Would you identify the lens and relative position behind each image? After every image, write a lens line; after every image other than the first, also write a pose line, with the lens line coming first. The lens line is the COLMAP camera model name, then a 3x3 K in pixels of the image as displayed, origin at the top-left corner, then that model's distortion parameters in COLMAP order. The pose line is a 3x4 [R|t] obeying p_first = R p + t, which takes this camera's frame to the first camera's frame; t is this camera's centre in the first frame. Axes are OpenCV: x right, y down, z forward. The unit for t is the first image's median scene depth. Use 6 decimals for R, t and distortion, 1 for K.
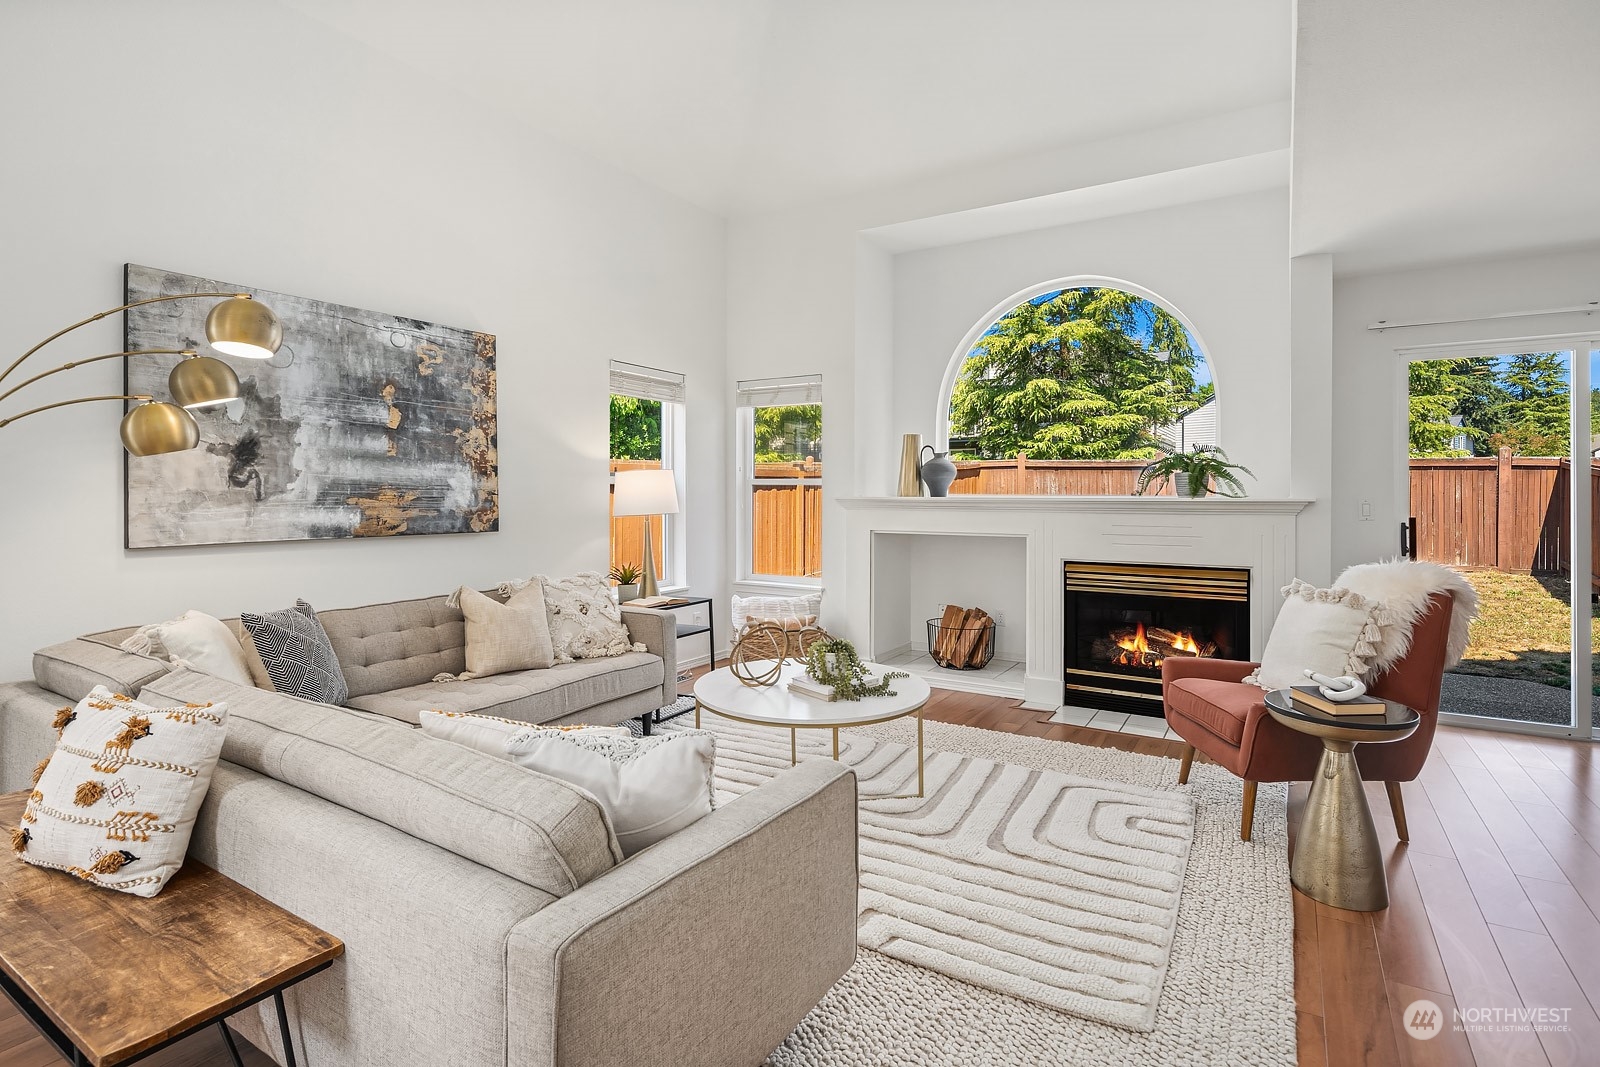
lens RADIAL K [[789.6, 0, 790.0], [0, 789.6, 497.4], [0, 0, 1]] dist [0.000281, -0.000353]
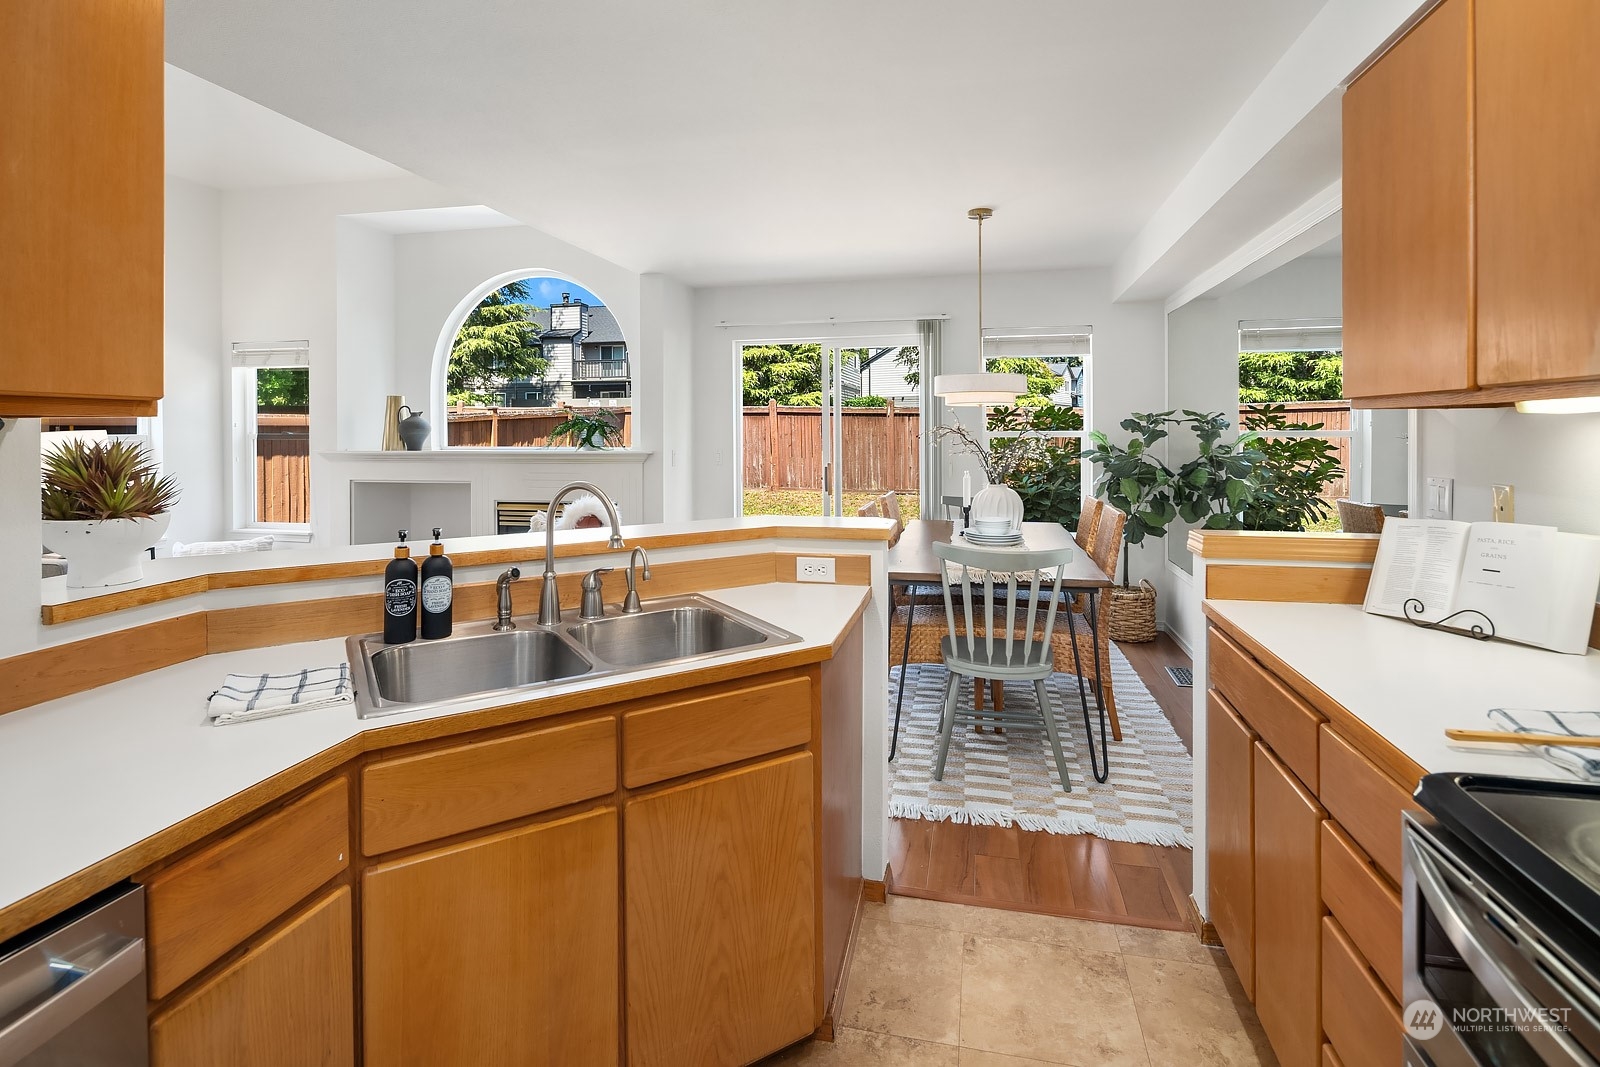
lens RADIAL K [[789.6, 0, 793.7], [0, 789.6, 434.3], [0, 0, 1]] dist [0.000281, -0.000353]
pose [[0.944468, -0.006299, 0.328543, 0.129098], [0.006874, 0.999976, -0.000588, -0.007415], [-0.328532, 0.002814, 0.944489, -0.110885]]
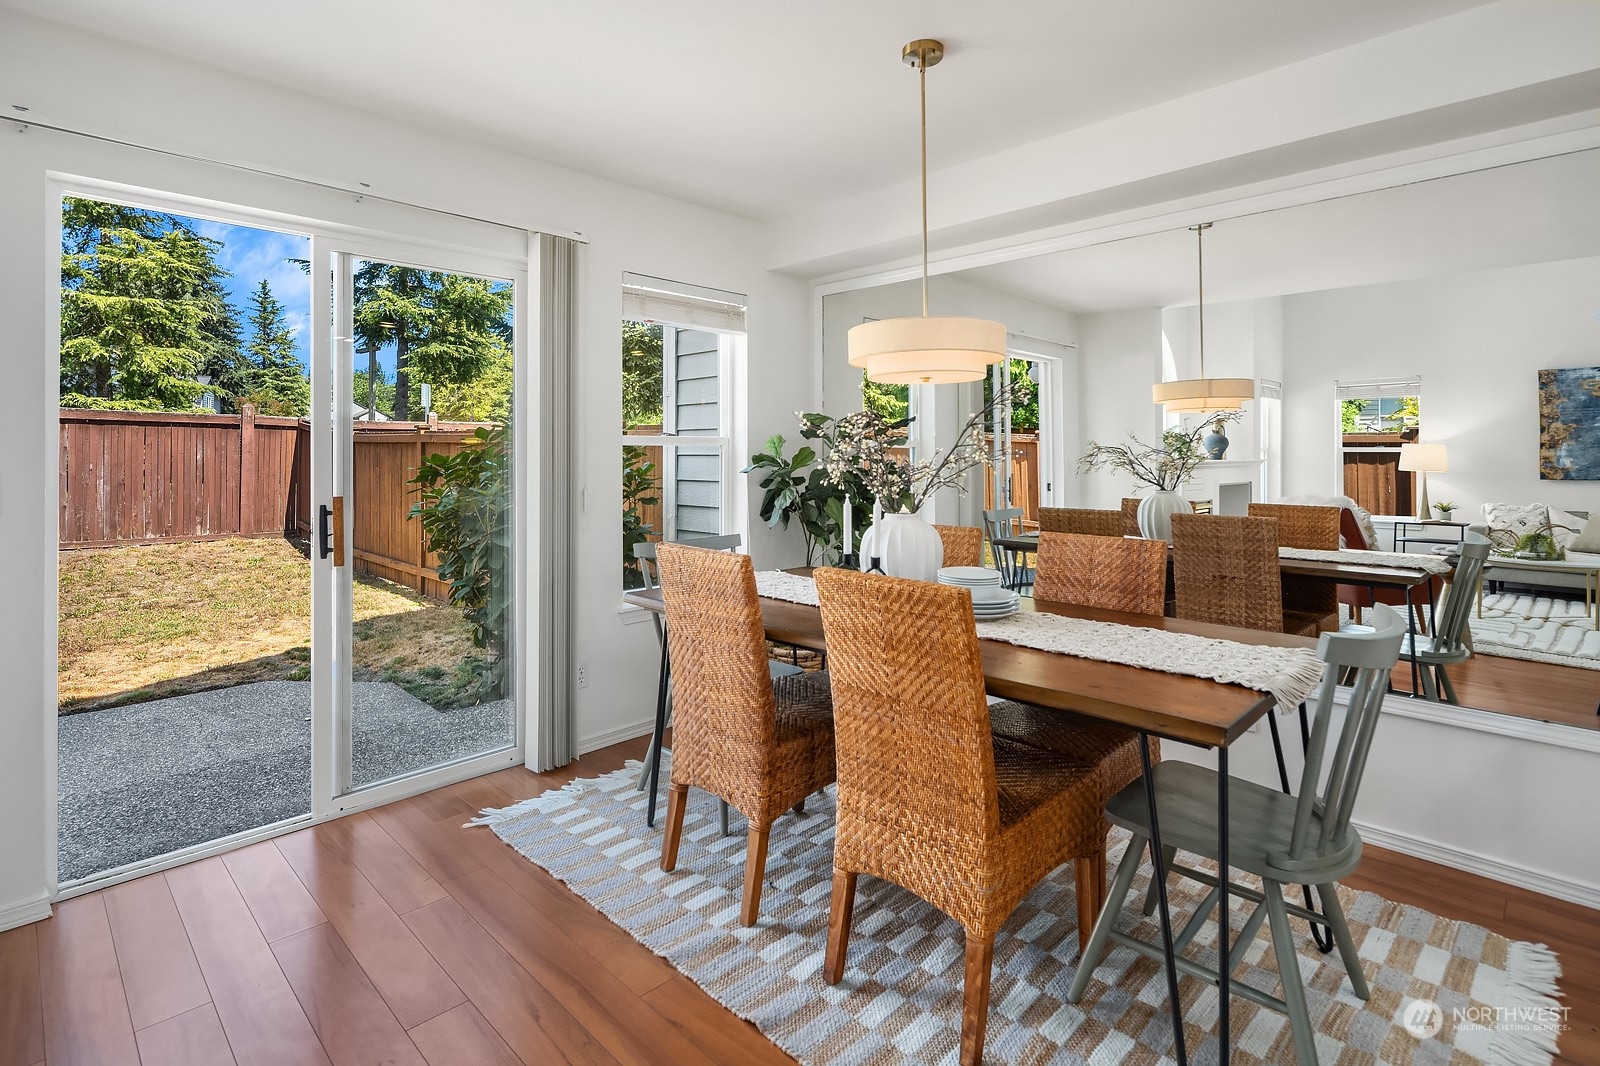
lens RADIAL K [[789.6, 0, 813.1], [0, 789.6, 441.5], [0, 0, 1]] dist [0.000281, -0.000353]
pose [[0.212533, 0.013996, 0.977054, 0.119952], [0.004616, 0.999872, -0.015327, -0.002036], [-0.977143, 0.007767, 0.212441, 0.131712]]
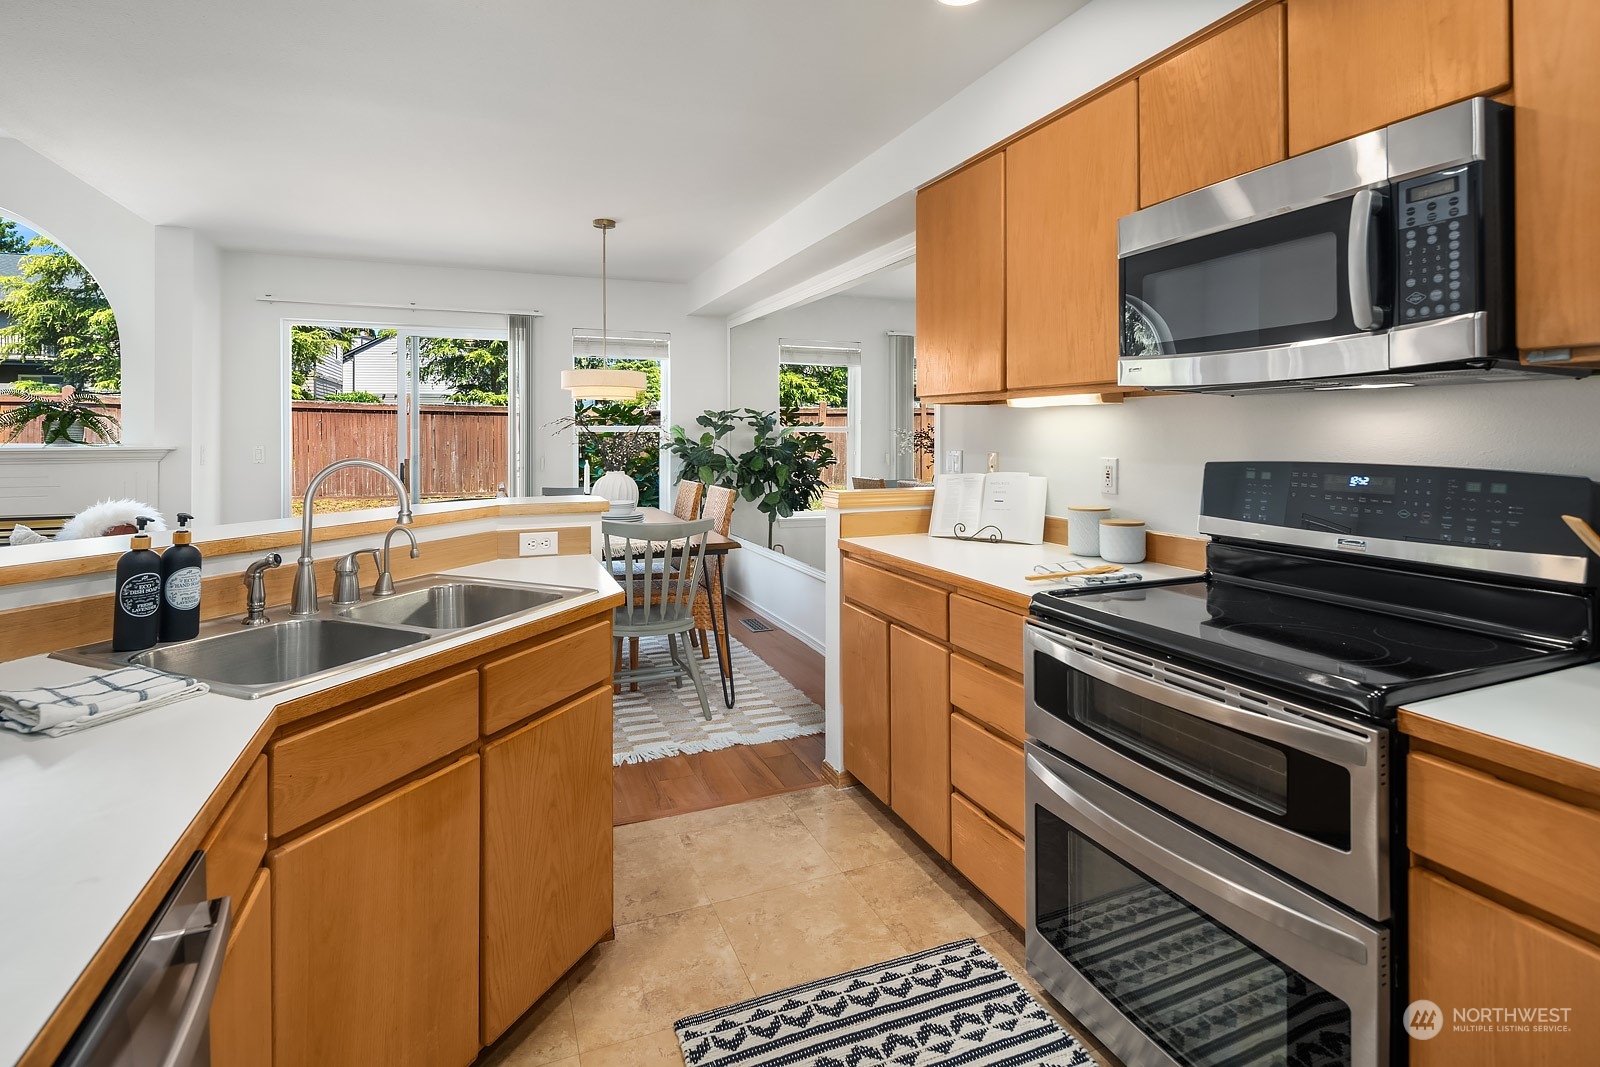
lens RADIAL K [[789.6, 0, 805.0], [0, 789.6, 429.6], [0, 0, 1]] dist [0.000281, -0.000353]
pose [[0.572967, 0.000706, 0.819578, 0.075310], [0.006161, 0.999968, -0.005168, -0.003320], [-0.819555, 0.008010, 0.572945, -0.106588]]
